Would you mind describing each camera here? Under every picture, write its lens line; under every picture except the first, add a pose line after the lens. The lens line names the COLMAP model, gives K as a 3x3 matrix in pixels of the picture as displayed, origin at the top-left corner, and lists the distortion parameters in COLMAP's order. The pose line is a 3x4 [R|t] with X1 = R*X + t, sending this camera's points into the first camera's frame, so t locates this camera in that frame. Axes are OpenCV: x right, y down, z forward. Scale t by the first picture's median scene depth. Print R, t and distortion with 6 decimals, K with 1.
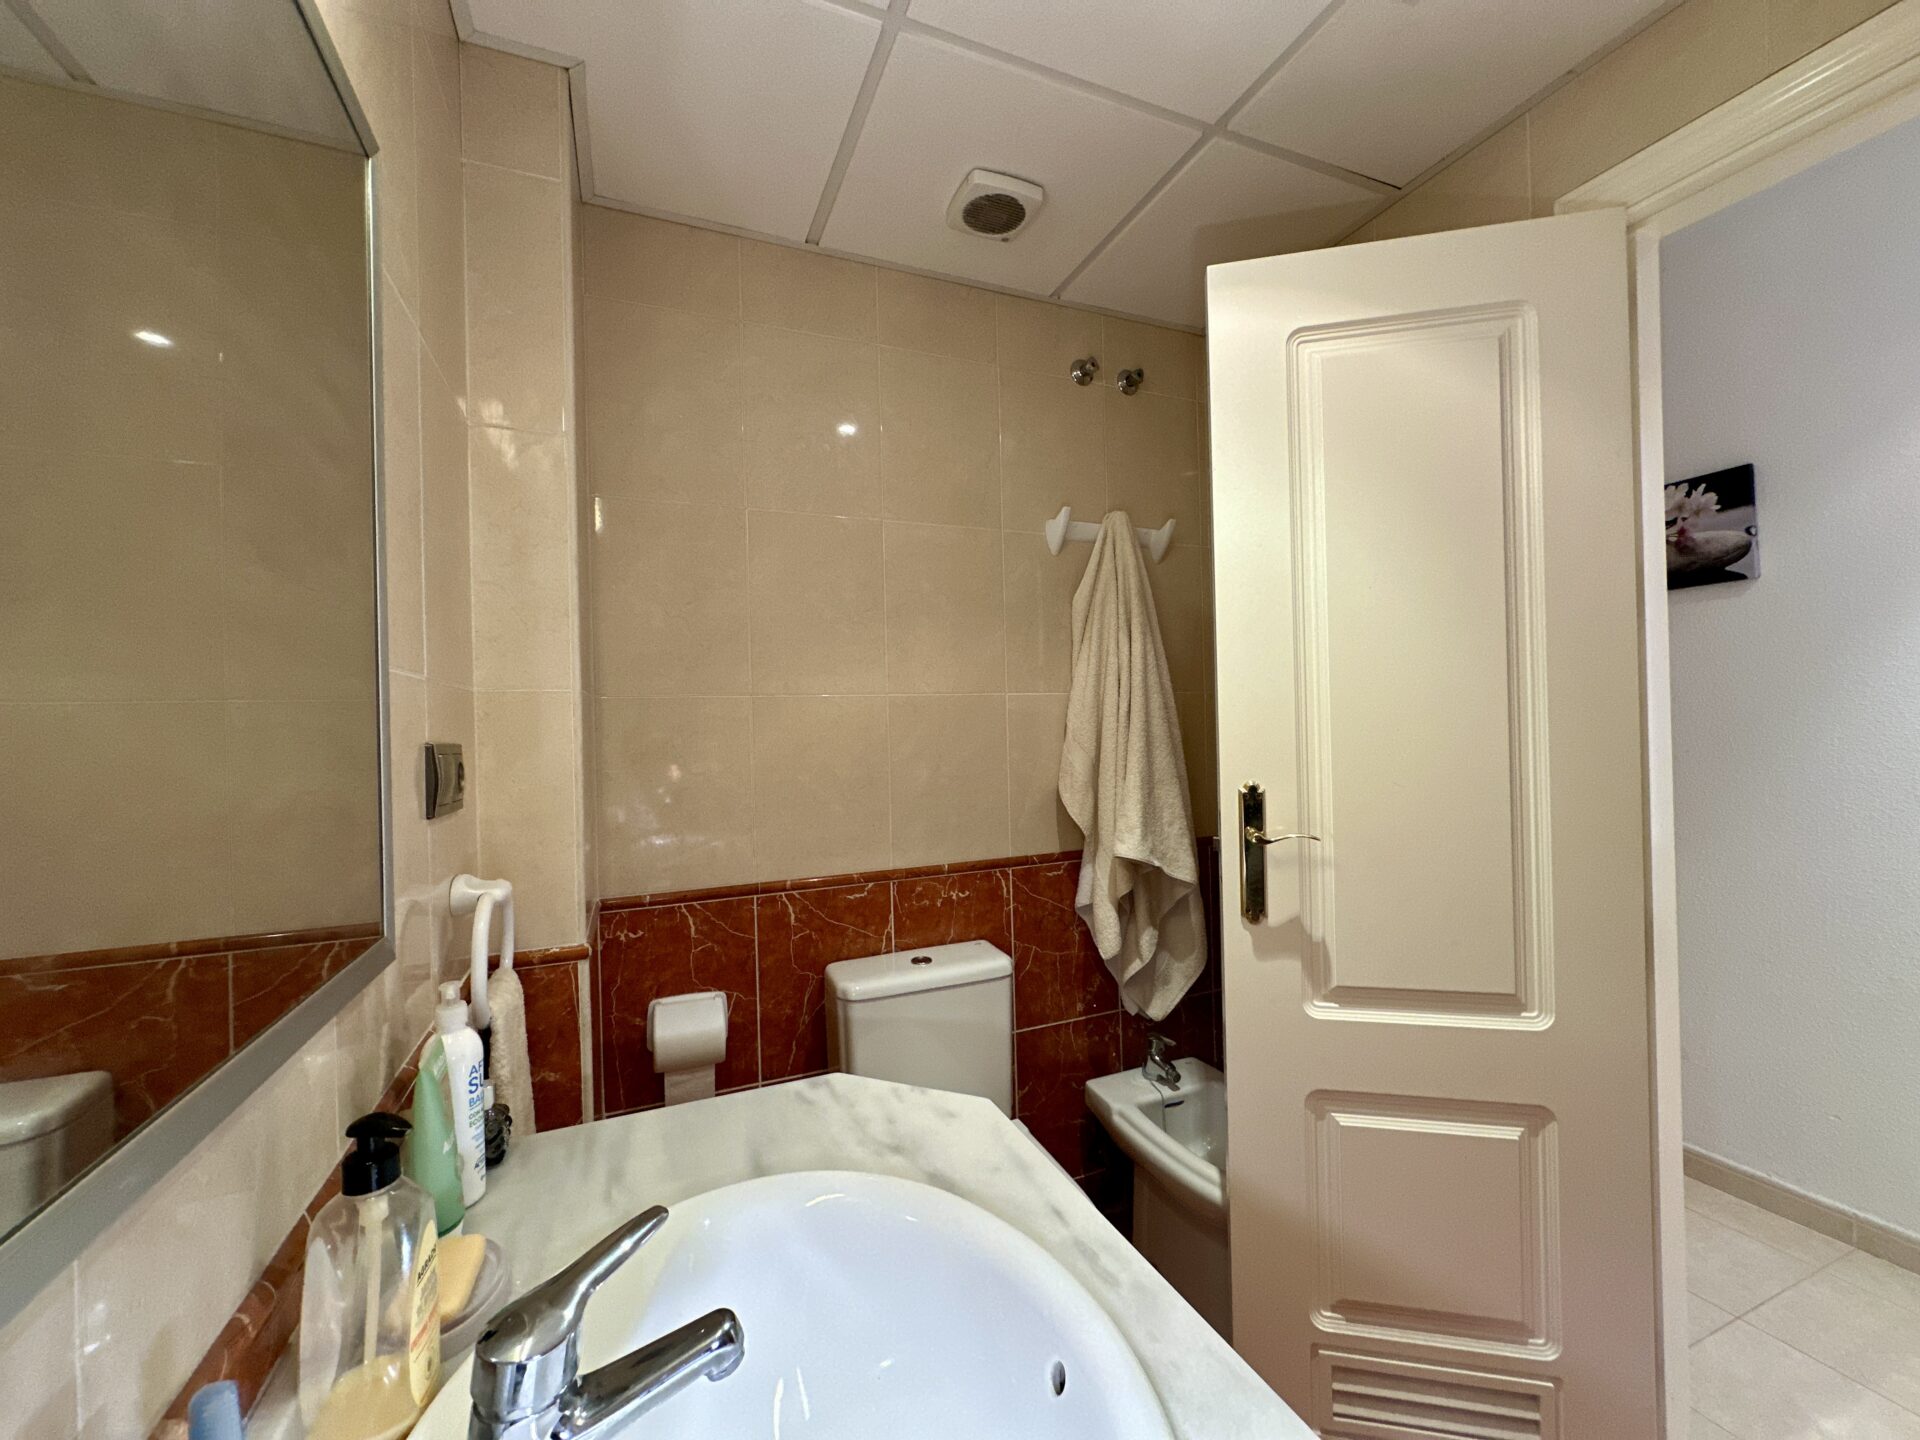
lens RADIAL K [[764.2, 0, 956.4], [0, 764.2, 730.4], [0, 0, 1]] dist [-0.003278, 0.000940]
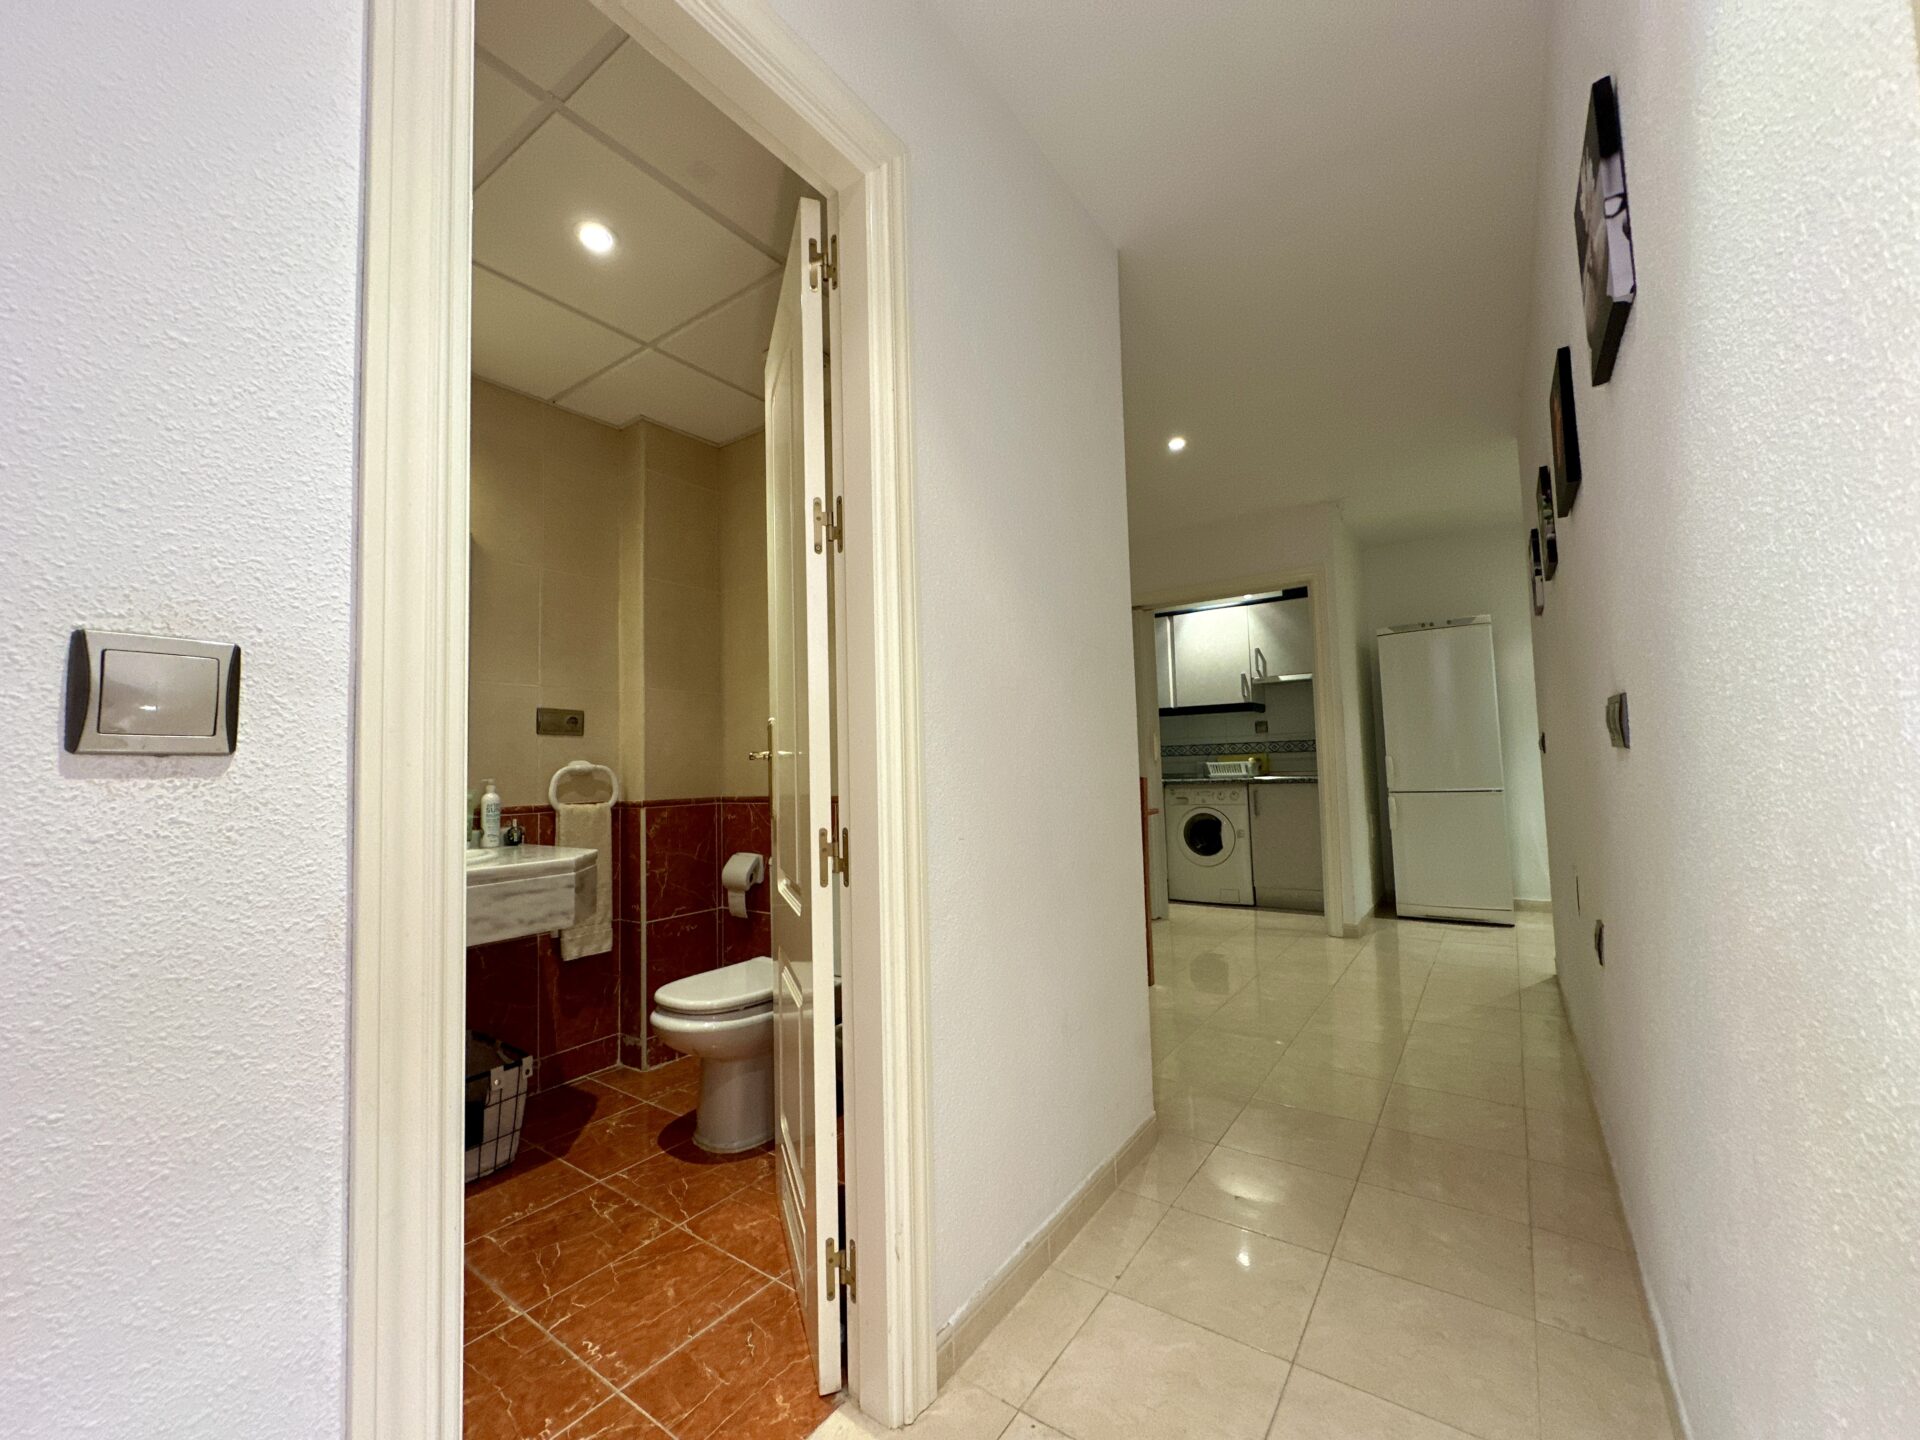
lens RADIAL K [[764.2, 0, 963.8], [0, 764.2, 721.7], [0, 0, 1]] dist [-0.003278, 0.000940]
pose [[0.540535, -0.039725, -0.840383, 1.410436], [0.006194, 0.999045, -0.043240, 0.107539], [0.841298, 0.018167, 0.540266, 0.415412]]
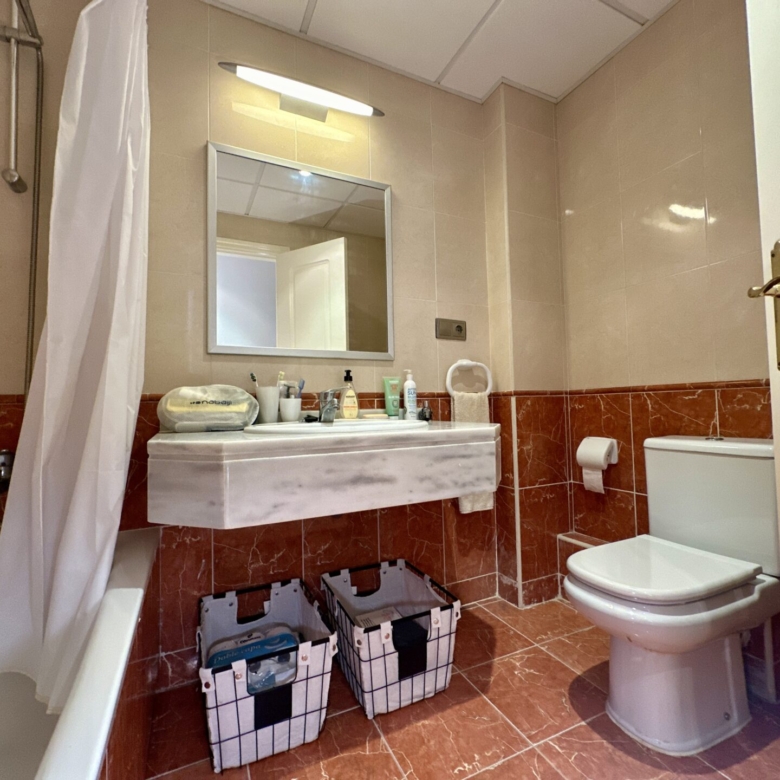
lens RADIAL K [[414.2, 0, 389.6], [0, 414.2, 390.6], [0, 0, 1]] dist [-0.003155, 0.001274]
pose [[0.052898, -0.015718, -0.998476, 0.727185], [0.013937, 0.999790, -0.015001, 0.214648], [0.998503, -0.013122, 0.053106, 0.340260]]
